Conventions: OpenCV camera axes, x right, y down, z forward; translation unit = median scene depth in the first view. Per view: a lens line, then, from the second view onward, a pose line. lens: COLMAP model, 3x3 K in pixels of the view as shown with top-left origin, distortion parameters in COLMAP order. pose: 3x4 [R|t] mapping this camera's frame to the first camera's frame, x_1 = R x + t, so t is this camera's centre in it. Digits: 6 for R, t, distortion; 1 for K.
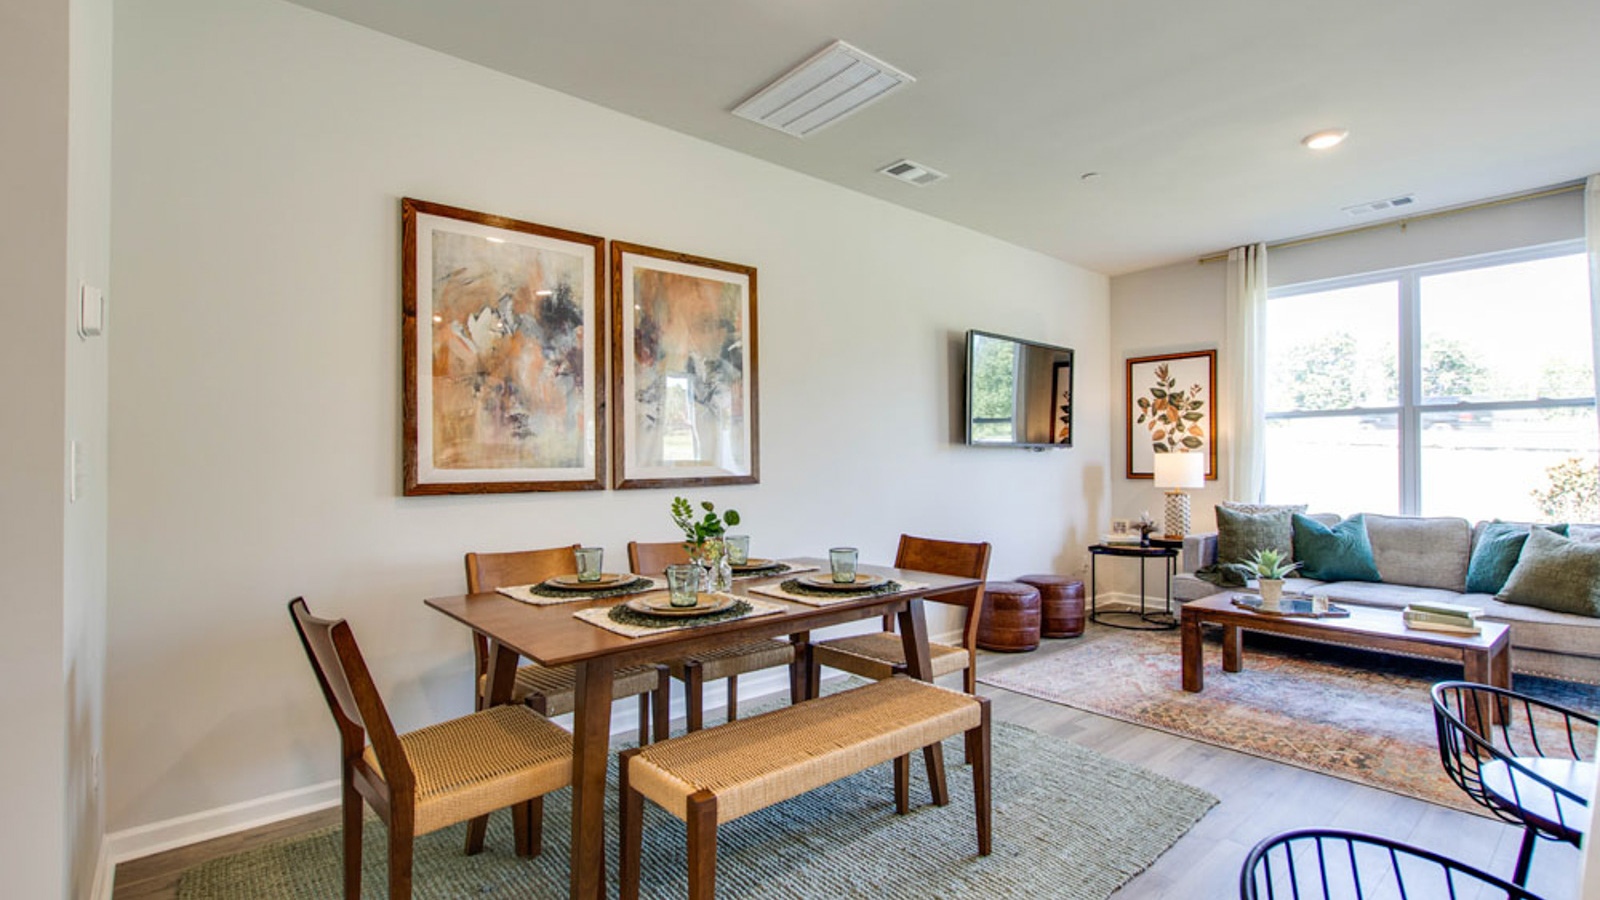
lens RADIAL K [[729.9, 0, 807.8], [0, 729.9, 455.7], [0, 0, 1]] dist [0.002224, 0.001195]
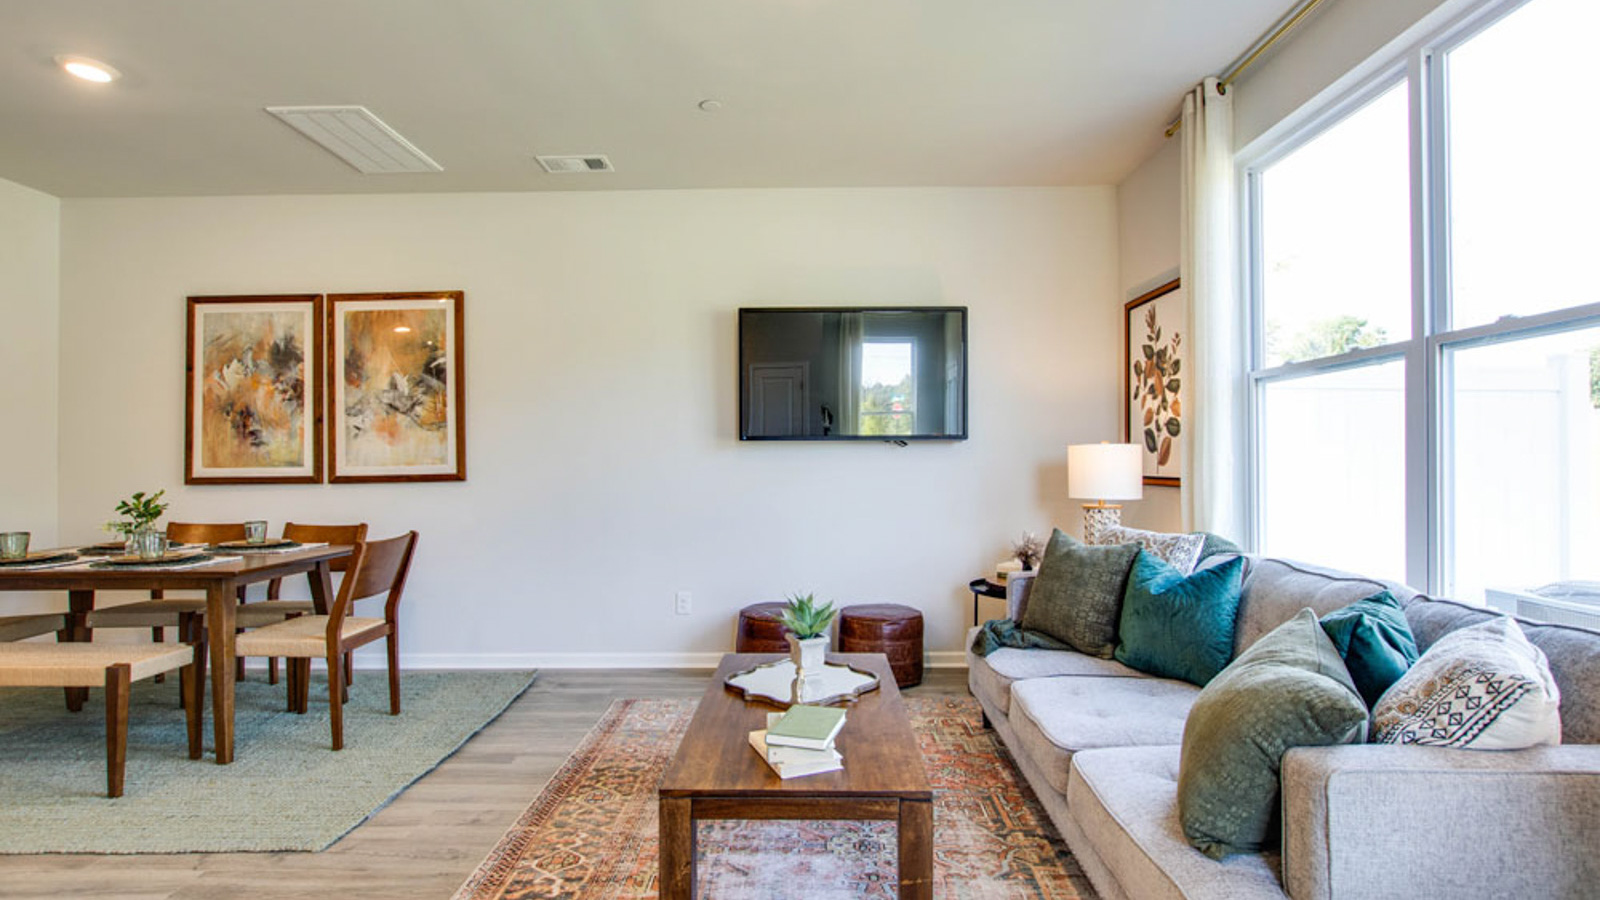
lens RADIAL K [[729.9, 0, 807.8], [0, 729.9, 455.7], [0, 0, 1]] dist [0.002224, 0.001195]
pose [[0.747516, -0.003368, -0.664235, 1.249694], [0.011462, 0.999904, 0.007828, -0.004296], [0.664145, -0.013465, 0.747483, 0.582525]]
